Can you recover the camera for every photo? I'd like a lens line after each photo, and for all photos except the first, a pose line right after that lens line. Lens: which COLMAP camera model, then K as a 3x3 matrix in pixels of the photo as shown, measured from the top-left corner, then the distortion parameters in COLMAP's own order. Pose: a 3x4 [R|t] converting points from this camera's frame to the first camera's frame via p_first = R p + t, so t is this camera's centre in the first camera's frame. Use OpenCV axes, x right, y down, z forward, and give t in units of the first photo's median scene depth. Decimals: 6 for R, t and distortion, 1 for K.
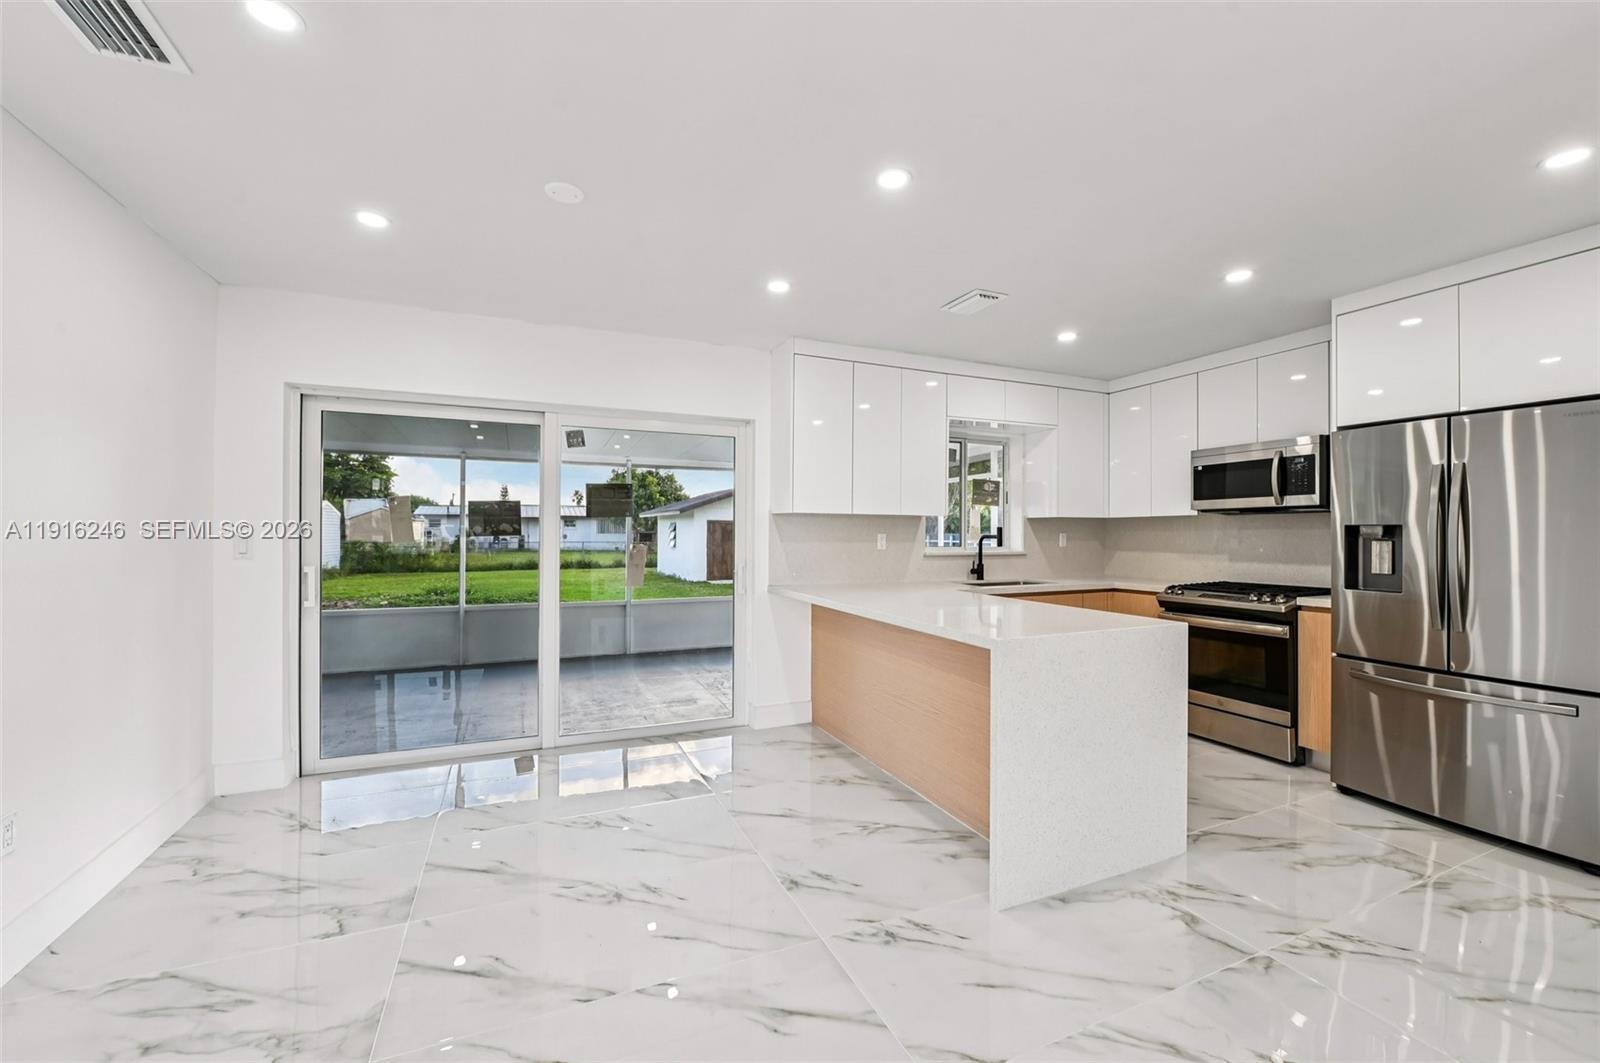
lens RADIAL K [[636.9, 0, 800.2], [0, 636.9, 529.6], [0, 0, 1]] dist [-0.006911, -0.000666]
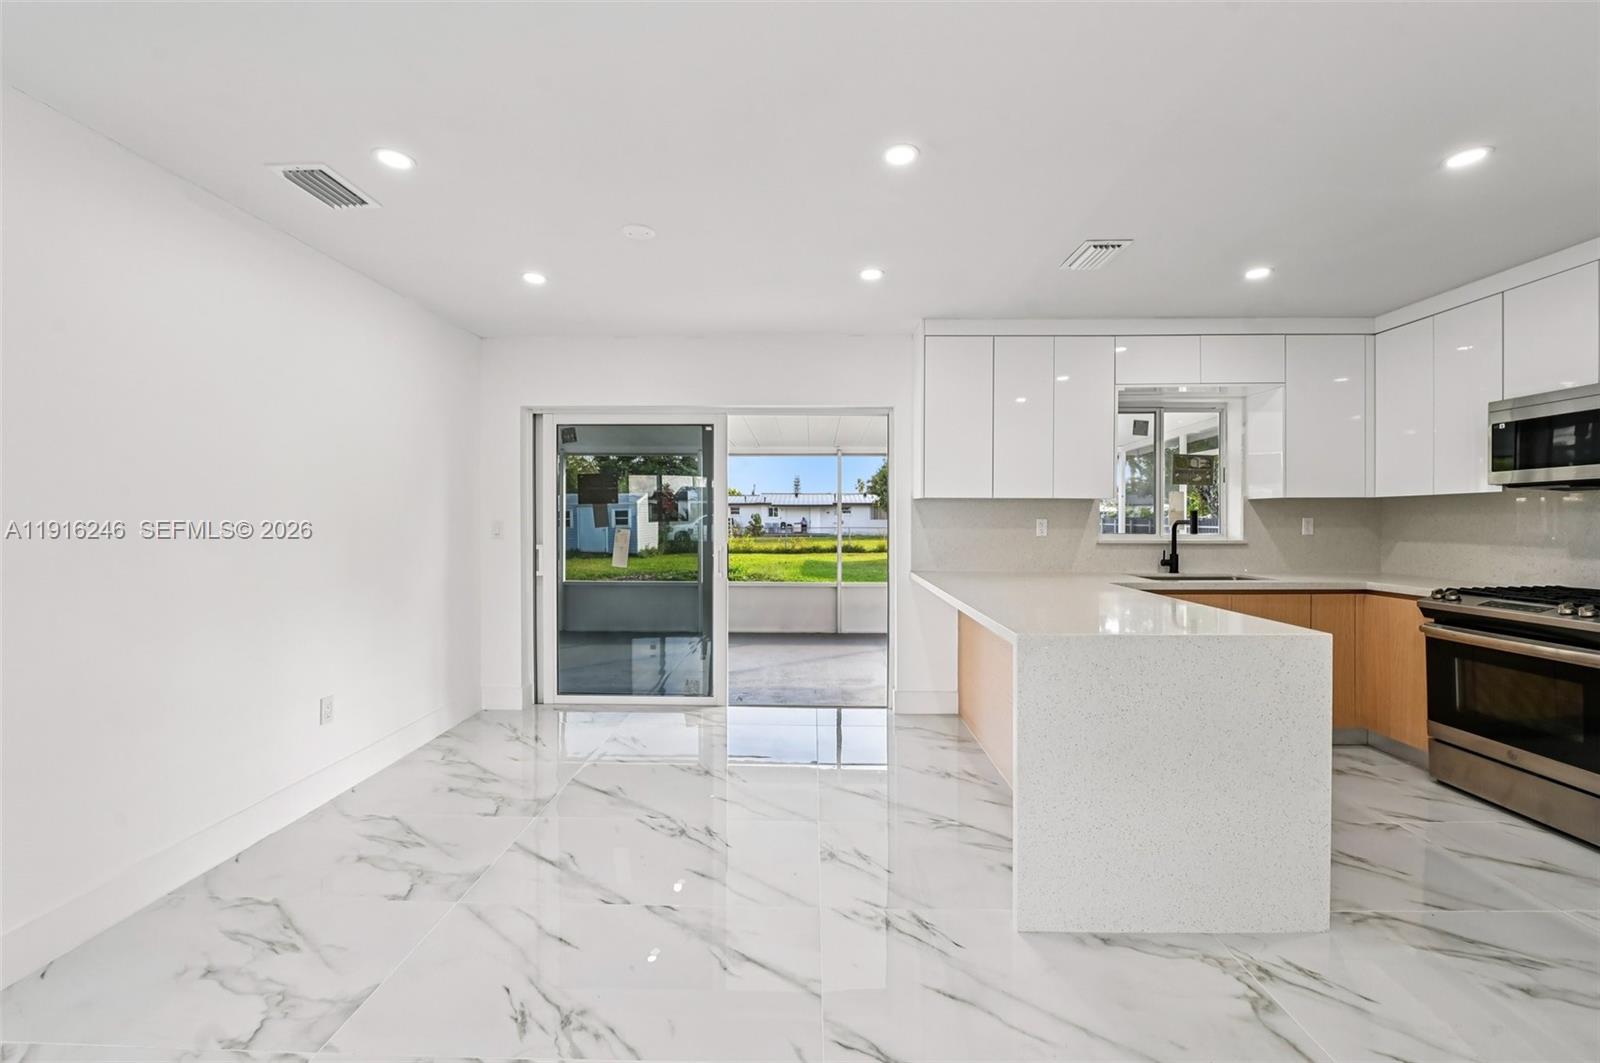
lens RADIAL K [[638.0, 0, 800.2], [0, 638.0, 521.2], [0, 0, 1]] dist [-0.007066, -0.000221]
pose [[0.907302, -0.000978, -0.420479, 0.209540], [0.004756, 0.999957, 0.007937, 0.000774], [0.420453, -0.009201, 0.907267, 0.021784]]
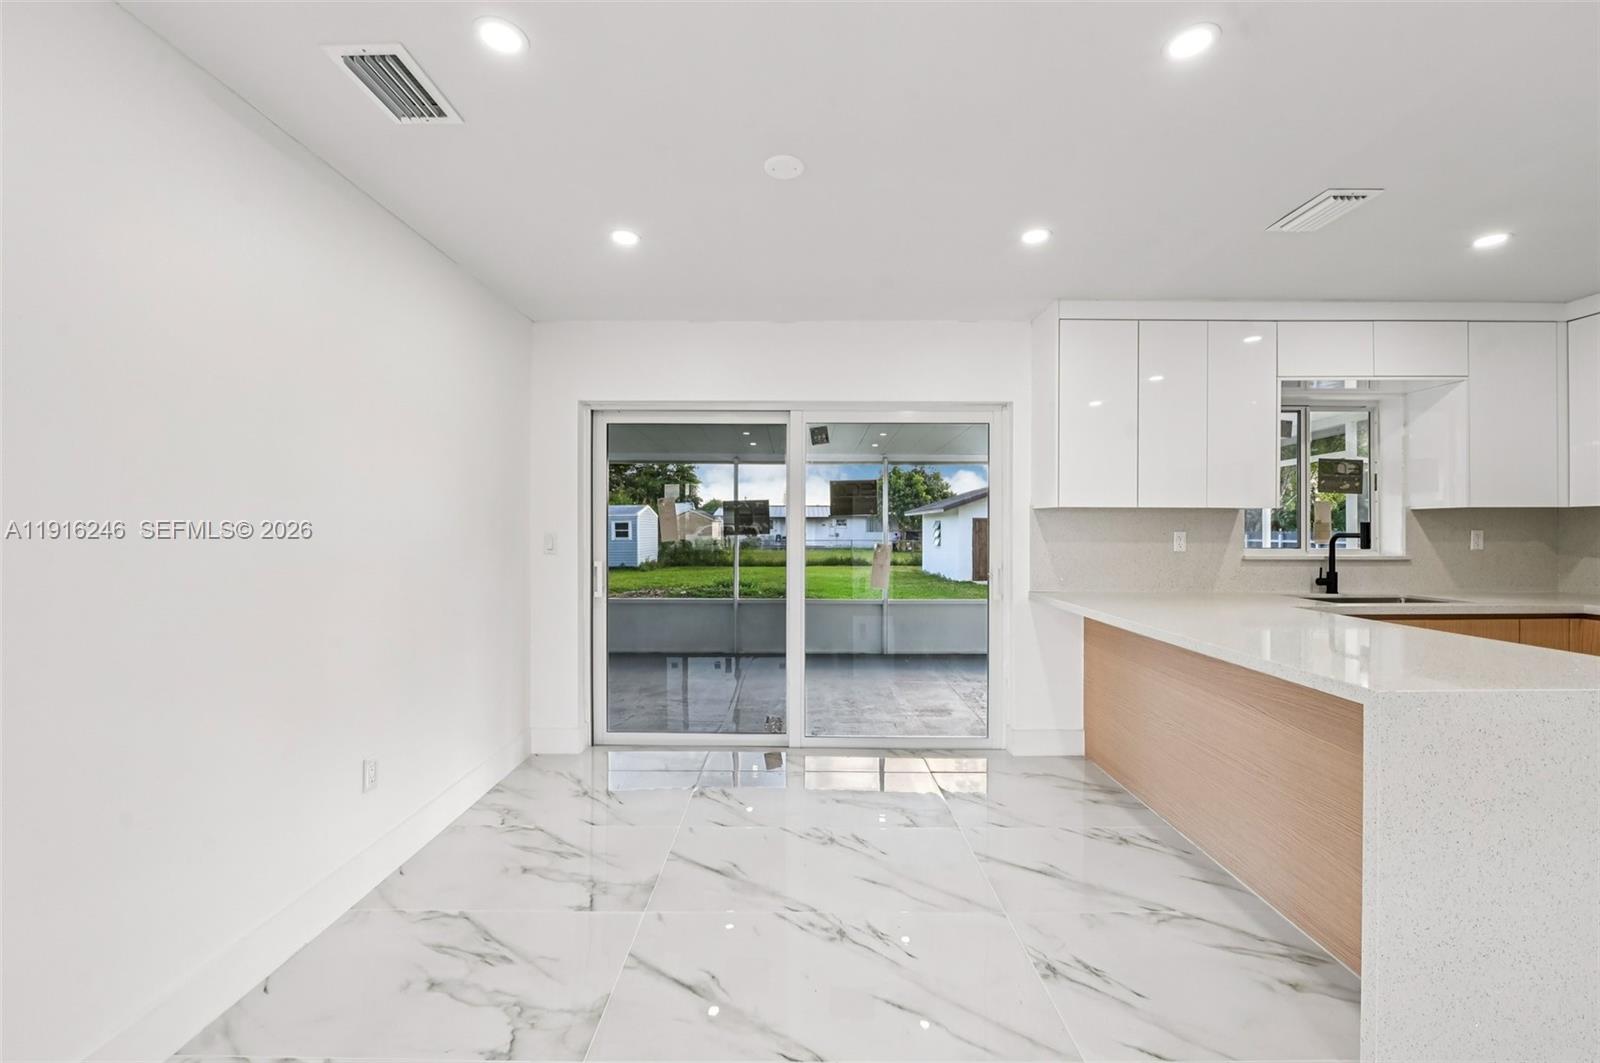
lens RADIAL K [[635.6, 0, 801.0], [0, 635.6, 529.1], [0, 0, 1]] dist [-0.008227, -0.000368]
pose [[0.915391, -0.003485, -0.402552, 0.013264], [0.004212, 0.999991, 0.000921, 0.000486], [0.402545, -0.002538, 0.915397, 0.081027]]
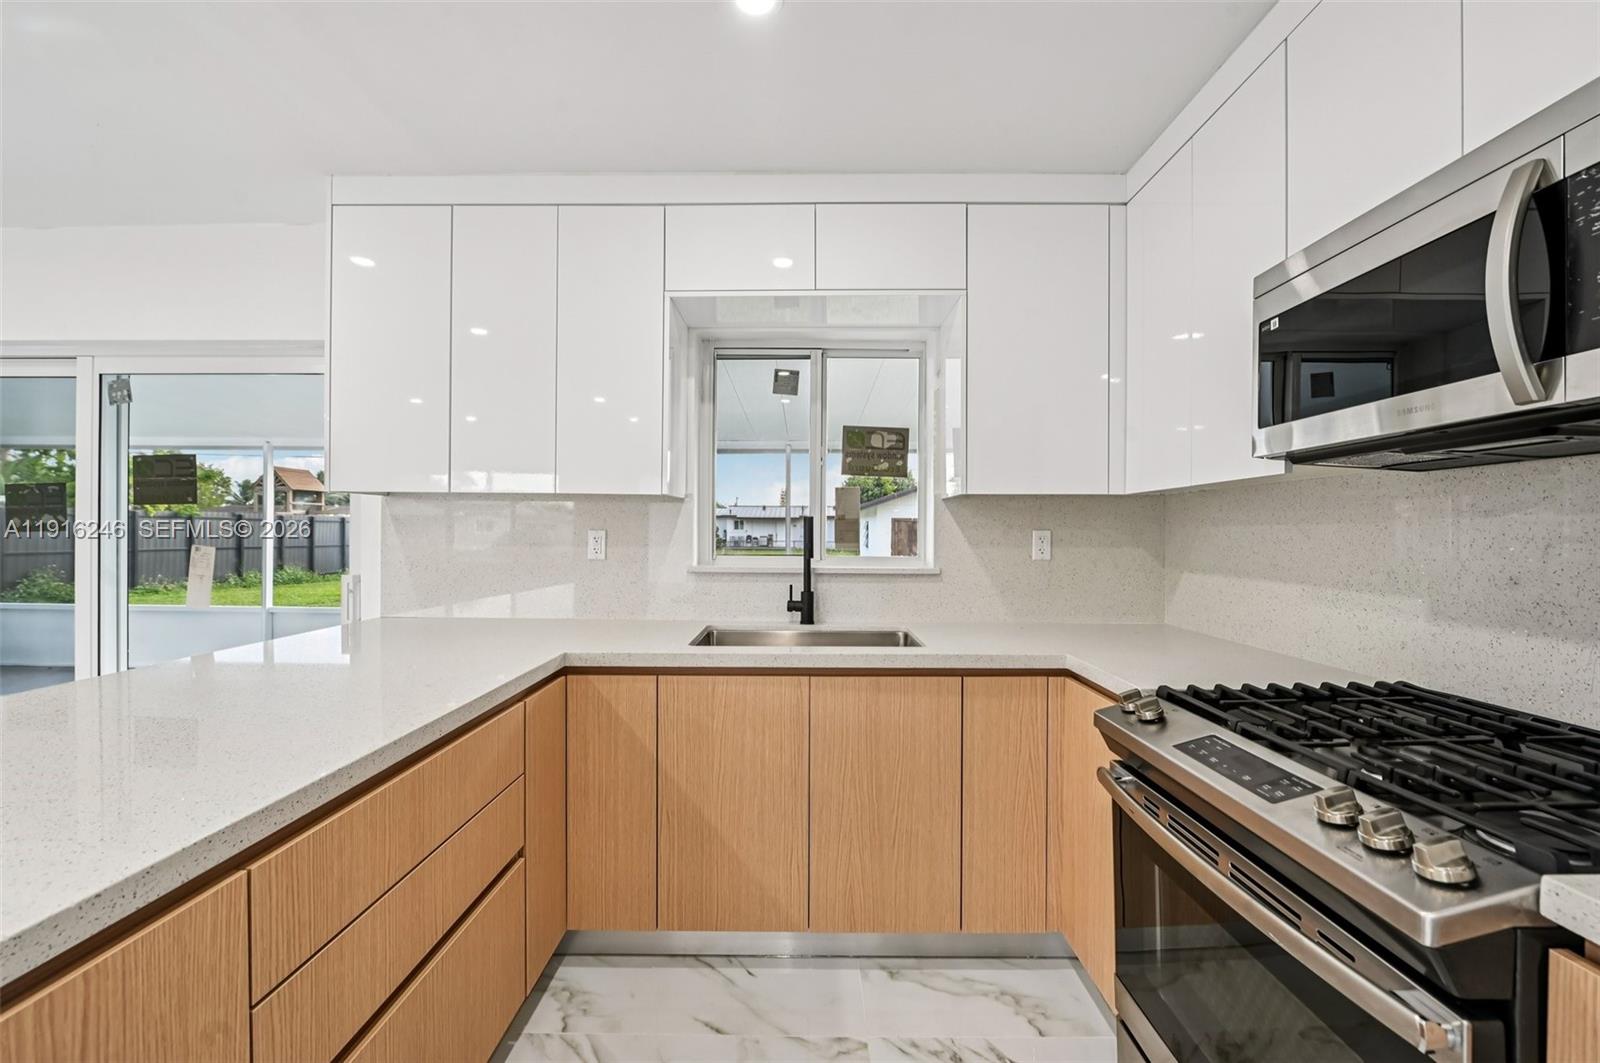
lens RADIAL K [[638.1, 0, 800.1], [0, 638.1, 530.7], [0, 0, 1]] dist [-0.002301, -0.000425]
pose [[0.911523, 0.001053, -0.411248, 0.539648], [-0.000403, 0.999999, 0.001667, 0.006002], [0.411249, -0.001353, 0.911522, 0.606293]]
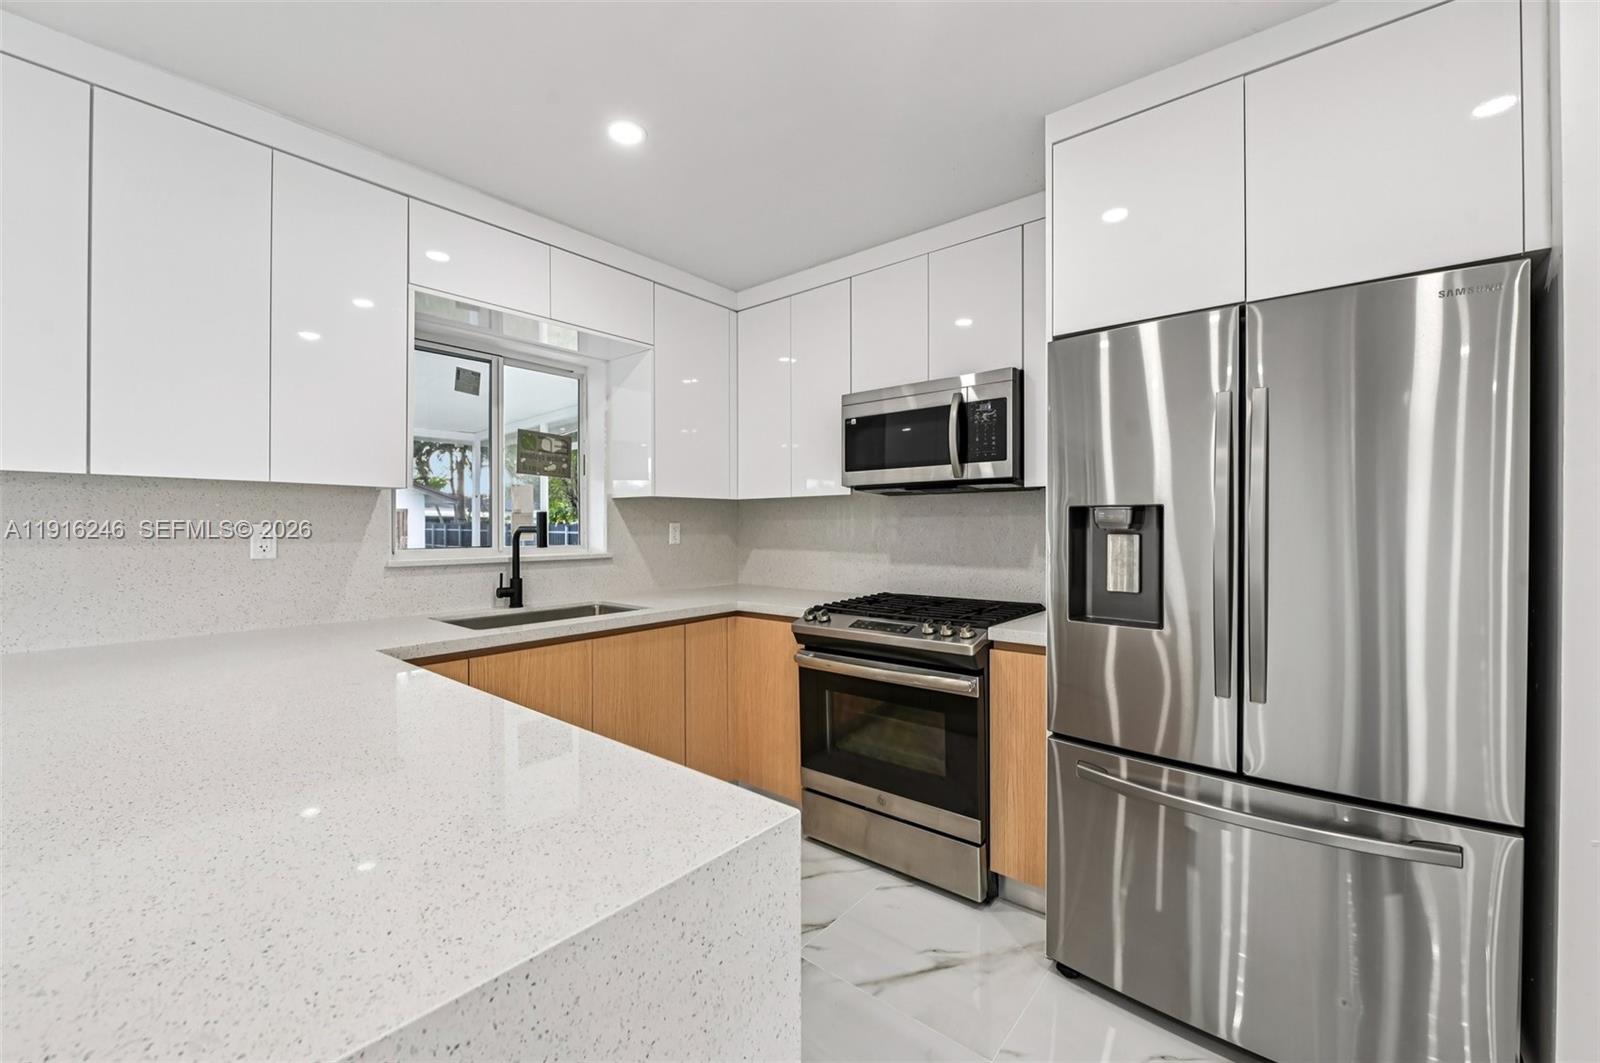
lens RADIAL K [[645.9, 0, 796.3], [0, 645.9, 526.1], [0, 0, 1]] dist [-0.001485, -0.000522]
pose [[0.896217, -0.004394, 0.443594, 0.282128], [0.000641, 0.999963, 0.008609, 0.003901], [-0.443615, -0.007431, 0.896187, 0.431417]]
